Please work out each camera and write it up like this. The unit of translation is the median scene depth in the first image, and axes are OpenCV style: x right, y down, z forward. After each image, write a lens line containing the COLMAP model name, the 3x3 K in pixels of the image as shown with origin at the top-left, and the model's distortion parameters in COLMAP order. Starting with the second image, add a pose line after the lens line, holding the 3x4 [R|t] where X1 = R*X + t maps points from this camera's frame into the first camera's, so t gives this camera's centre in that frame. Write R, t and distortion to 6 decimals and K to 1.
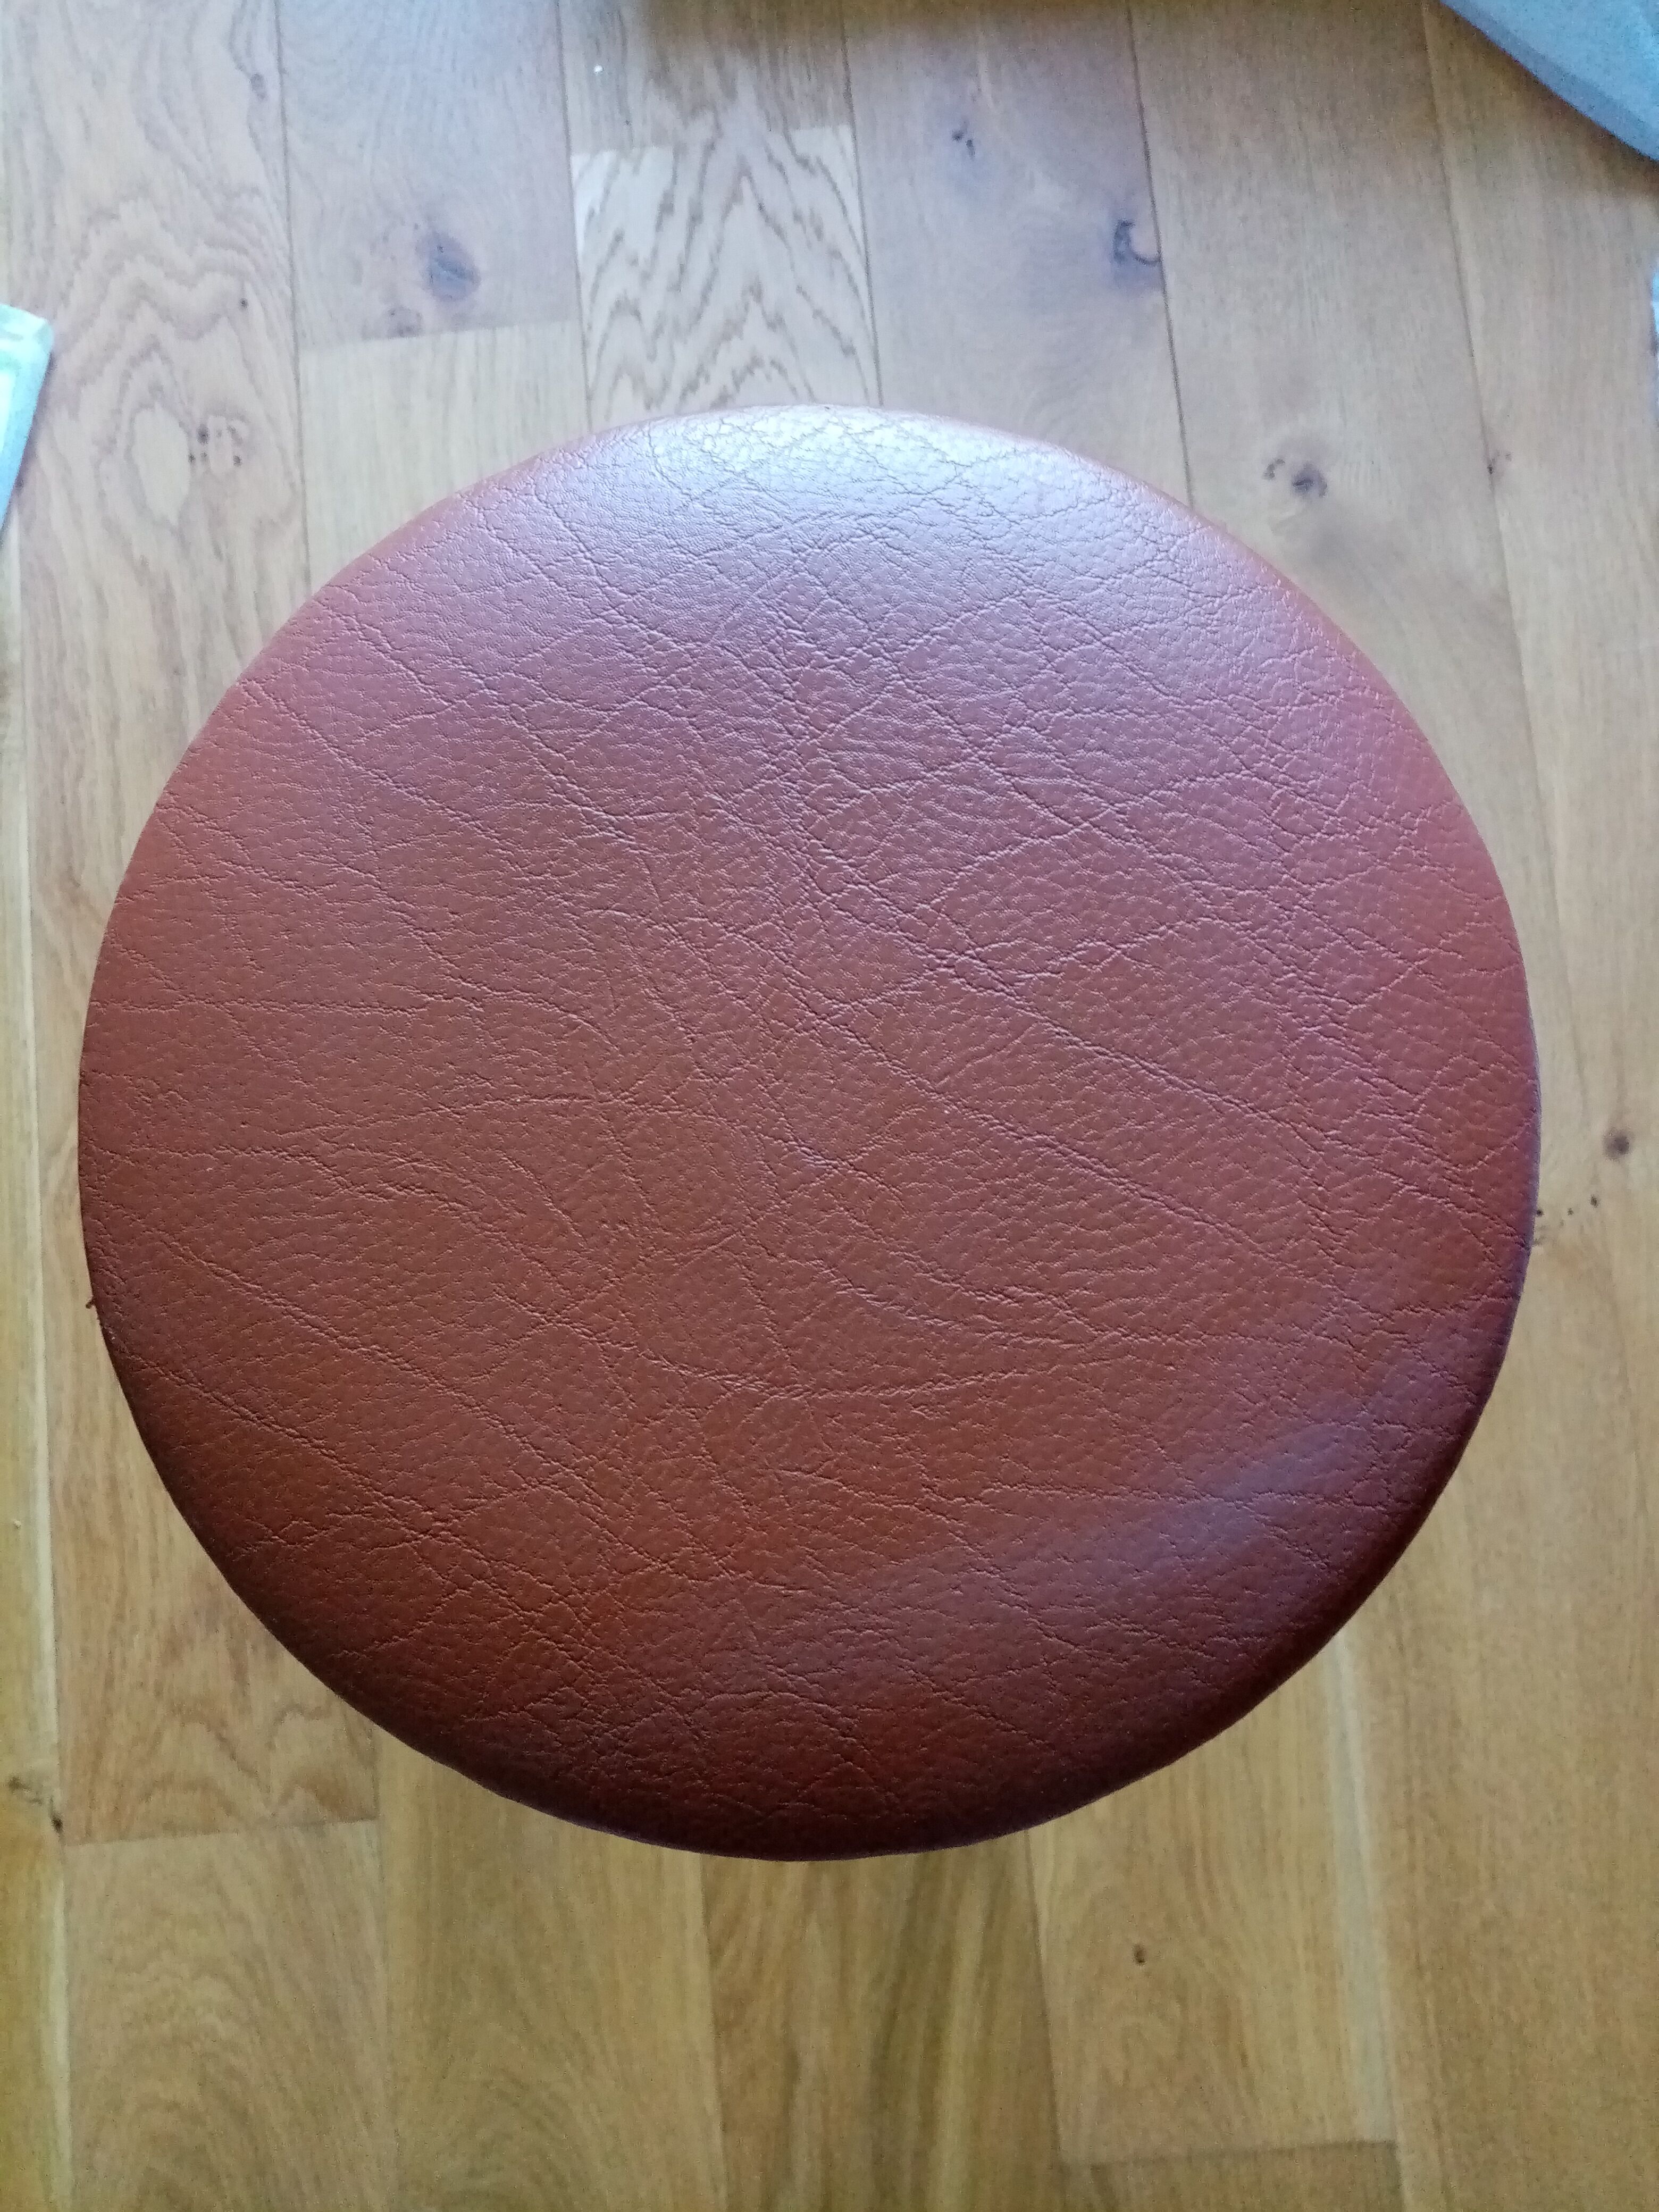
lens RADIAL K [[1763.2, 0, 821.5], [0, 1763.2, 1119.8], [0, 0, 1]] dist [0.105288, -0.278993]
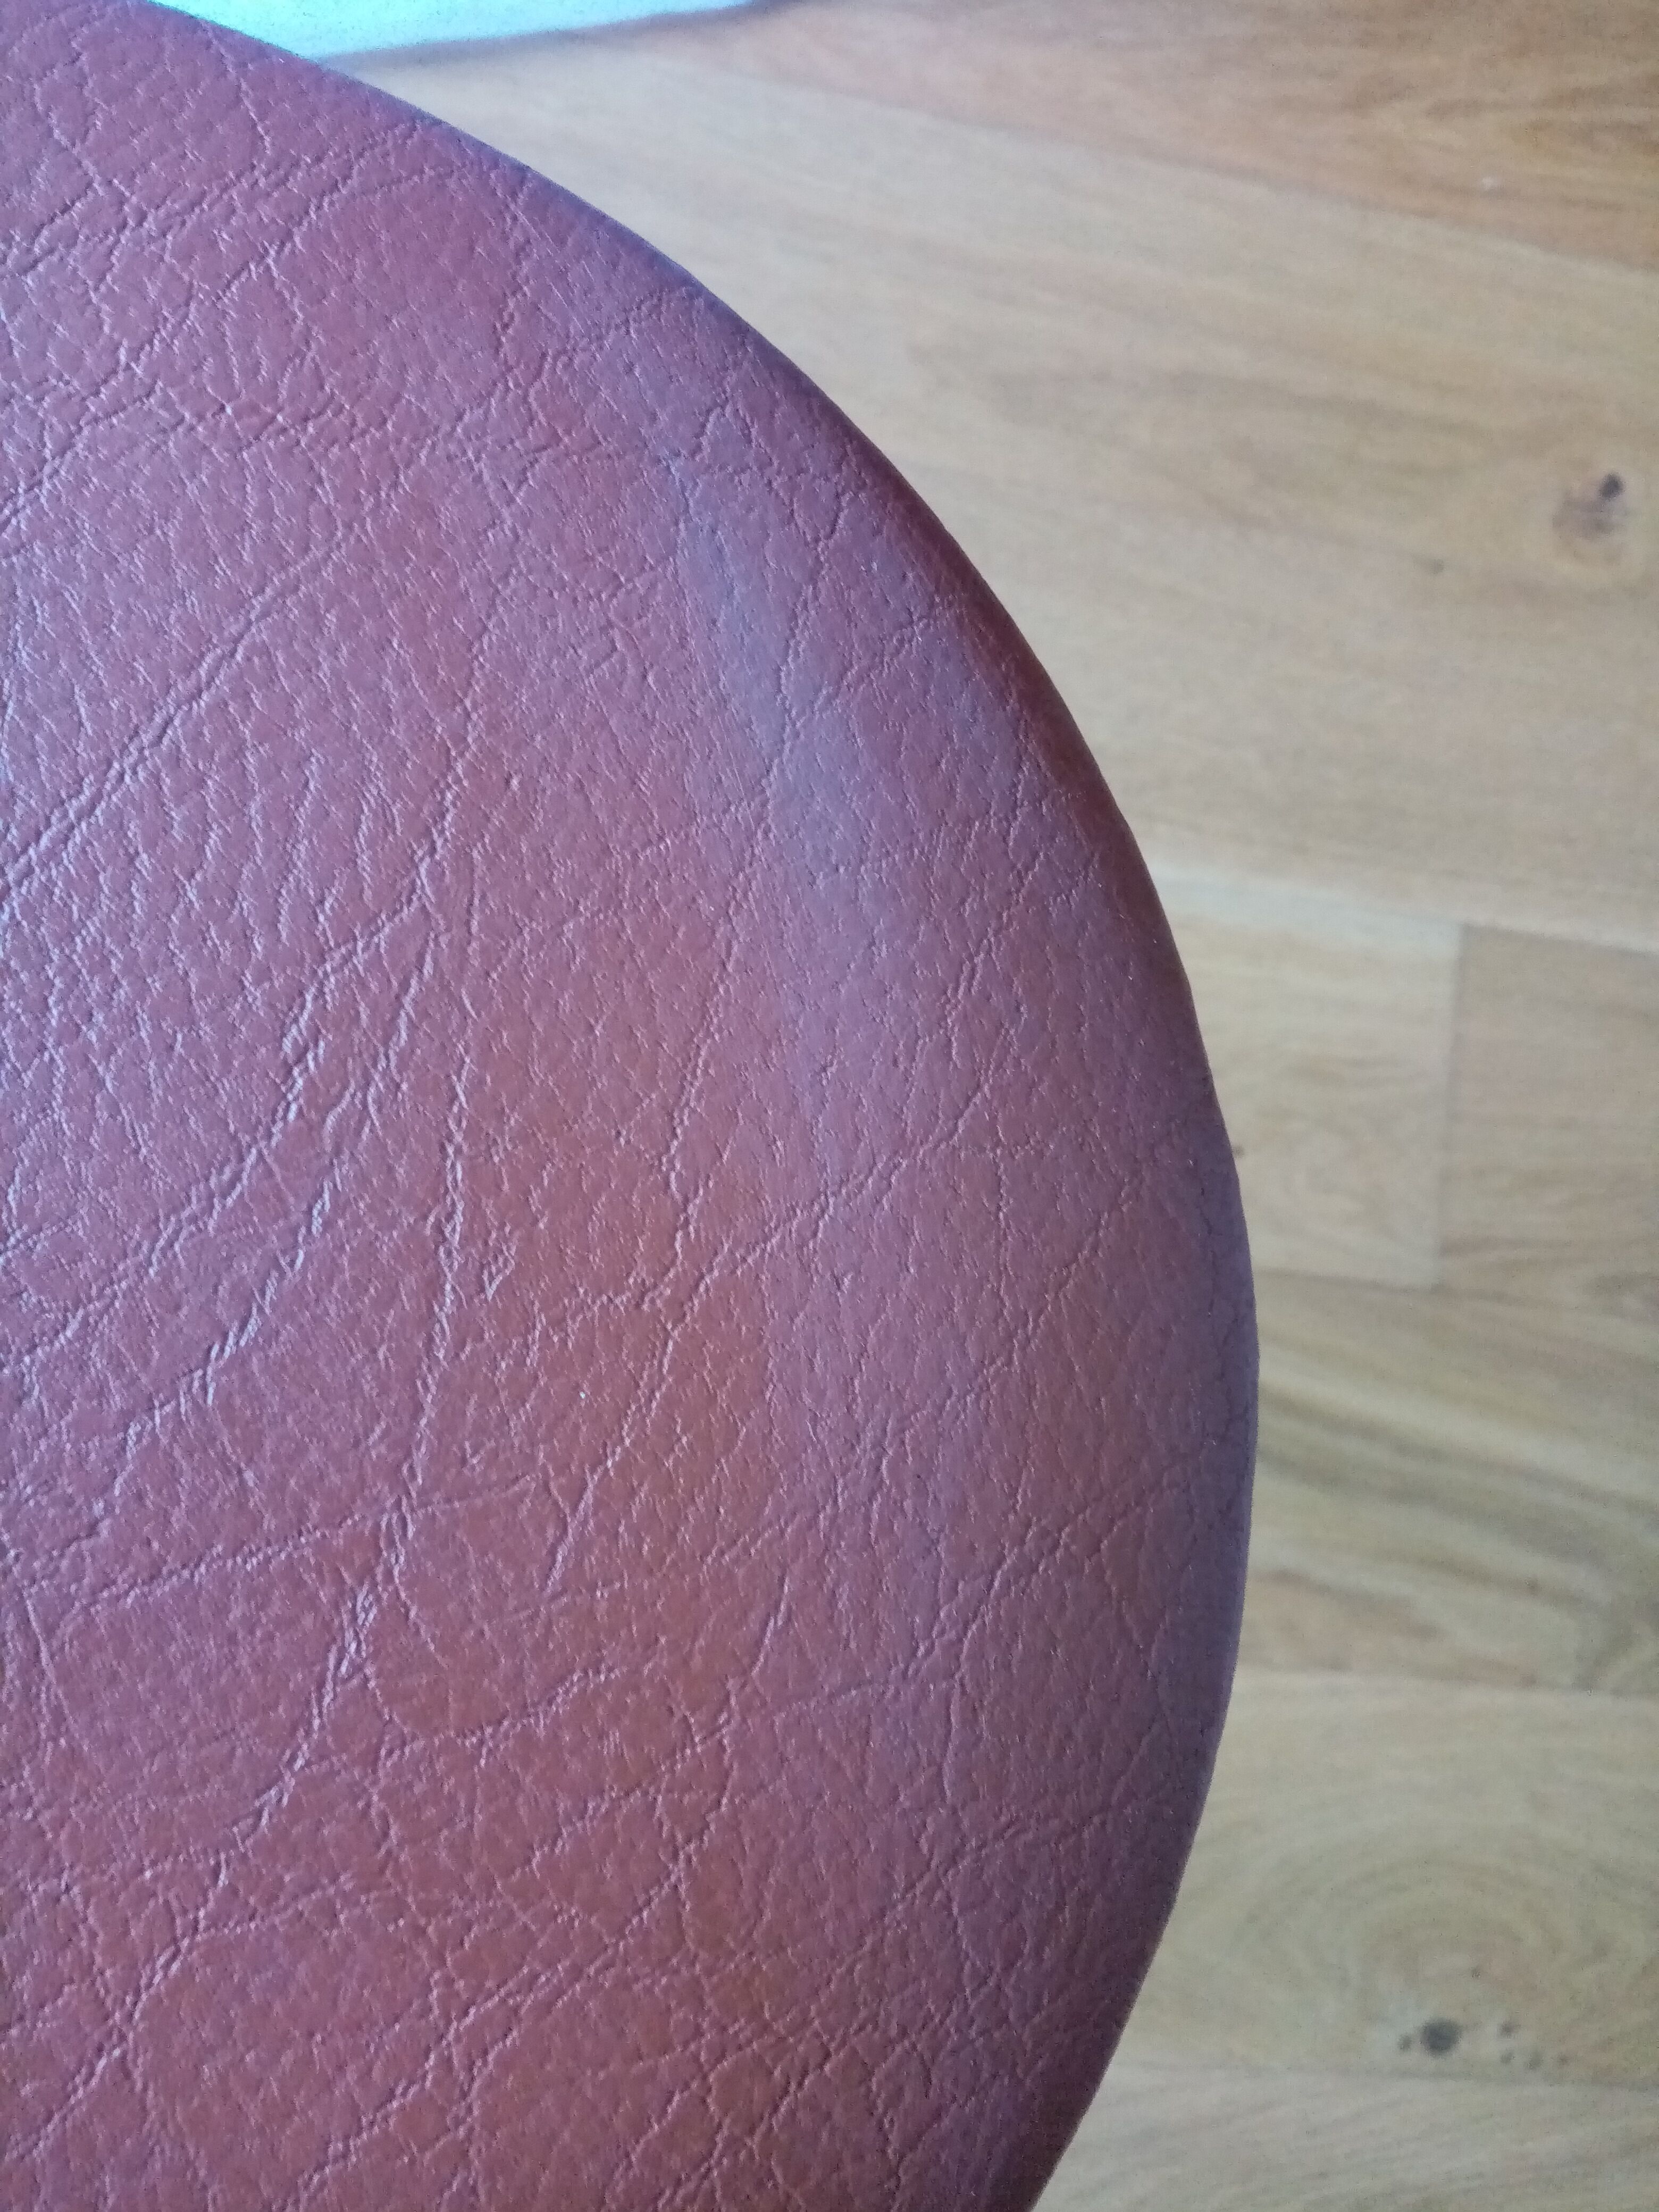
lens RADIAL K [[1763.2, 0, 821.5], [0, 1763.2, 1119.8], [0, 0, 1]] dist [0.105288, -0.278993]
pose [[0.191457, -0.968579, 0.158743, 0.038436], [0.937696, 0.228283, 0.261942, 0.109869], [-0.289950, 0.098702, 0.951939, 0.492244]]
